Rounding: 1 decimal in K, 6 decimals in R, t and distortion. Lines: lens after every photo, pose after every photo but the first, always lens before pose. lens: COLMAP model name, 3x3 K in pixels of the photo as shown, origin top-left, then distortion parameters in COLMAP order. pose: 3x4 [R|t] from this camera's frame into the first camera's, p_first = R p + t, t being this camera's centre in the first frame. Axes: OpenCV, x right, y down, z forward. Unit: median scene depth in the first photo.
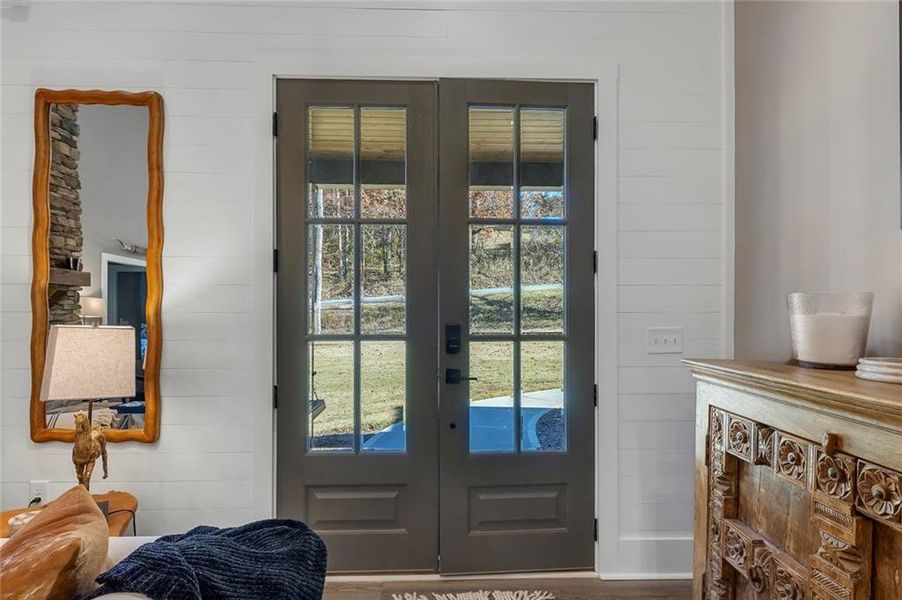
lens RADIAL K [[469.6, 0, 453.5], [0, 469.6, 306.4], [0, 0, 1]] dist [0.001284, -0.000223]
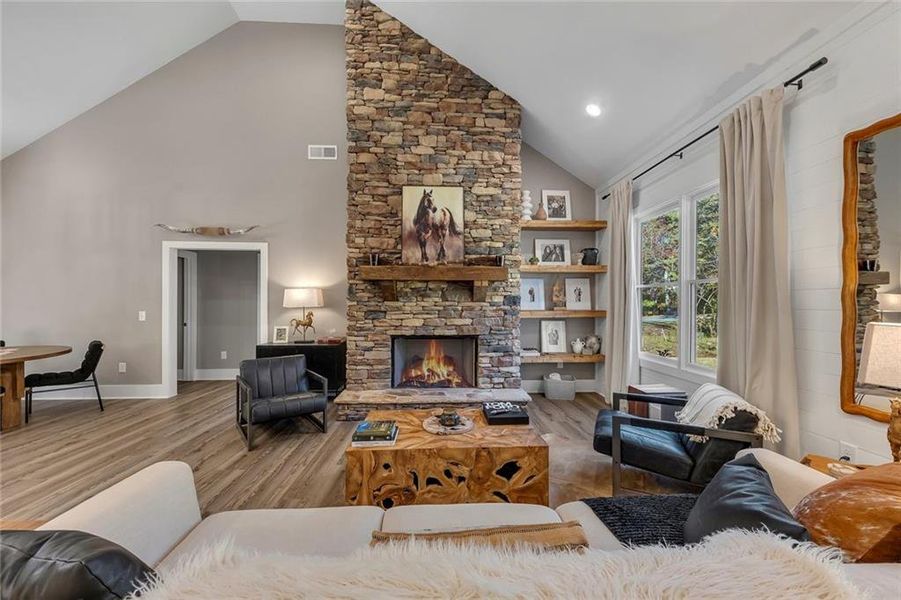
lens RADIAL K [[339.0, 0, 450.4], [0, 339.0, 303.1], [0, 0, 1]] dist [0.006570, -0.000424]
pose [[0.013875, -0.002542, -0.999901, 0.024599], [0.009000, 0.999957, -0.002417, -0.014908], [0.999863, -0.008965, 0.013897, -0.087375]]
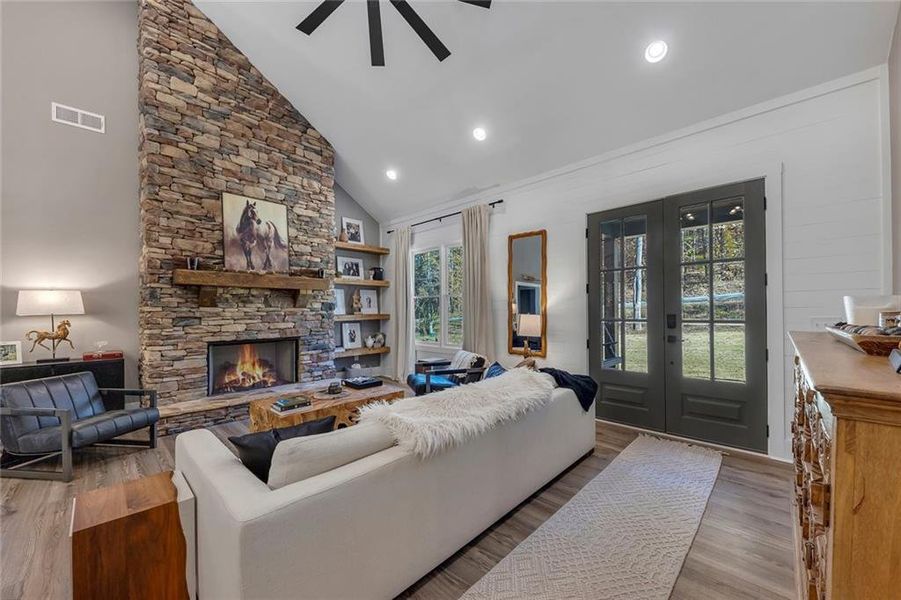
lens RADIAL K [[341.1, 0, 456.0], [0, 341.1, 310.2], [0, 0, 1]] dist [0.007315, -0.000278]
pose [[0.703278, -0.007858, -0.710872, 0.399166], [0.015802, 0.999865, 0.004580, -0.002927], [0.710740, -0.014454, 0.703307, -0.736570]]
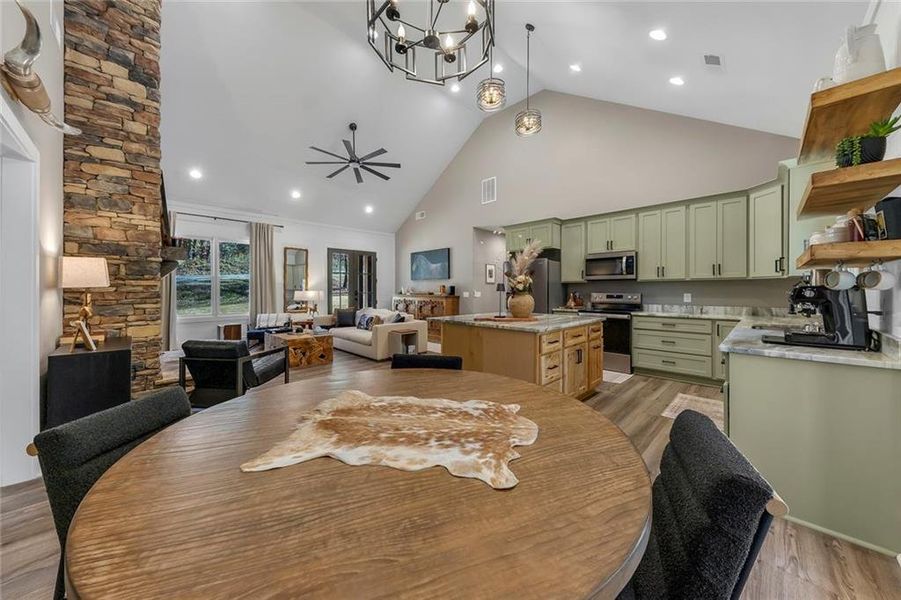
lens RADIAL K [[320.0, 0, 445.5], [0, 320.0, 291.8], [0, 0, 1]] dist [0.011783, 0.000055]
pose [[0.740165, -0.006377, 0.672395, -1.877418], [-0.003980, 0.999896, 0.013863, -0.009963], [-0.672414, -0.012937, 0.740062, -2.762577]]
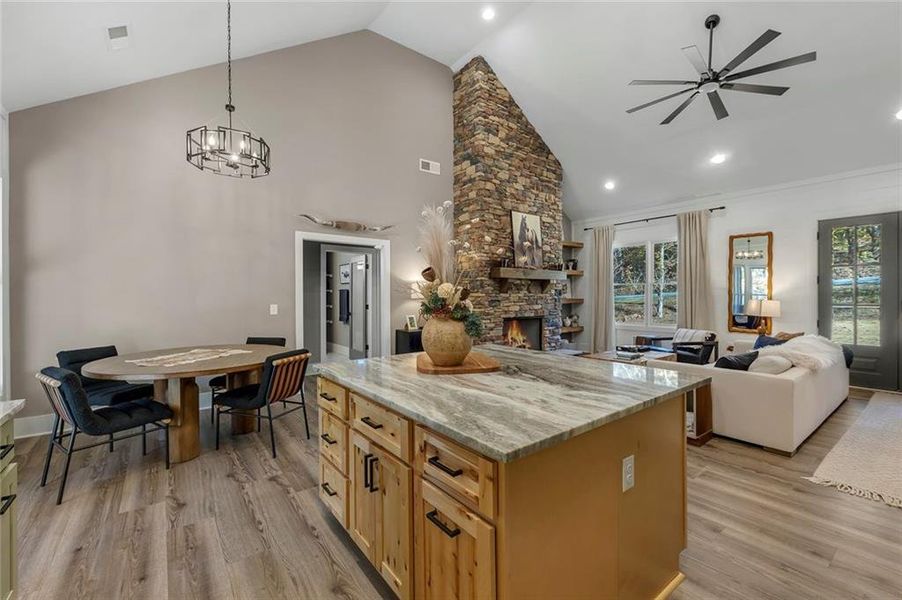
lens RADIAL K [[377.0, 0, 447.9], [0, 377.0, 297.3], [0, 0, 1]] dist [0.001979, 0.000238]
pose [[0.576971, 0.002067, -0.816762, 0.242840], [0.013010, 0.999847, 0.011721, -0.040885], [0.816661, -0.017389, 0.576856, -2.387282]]
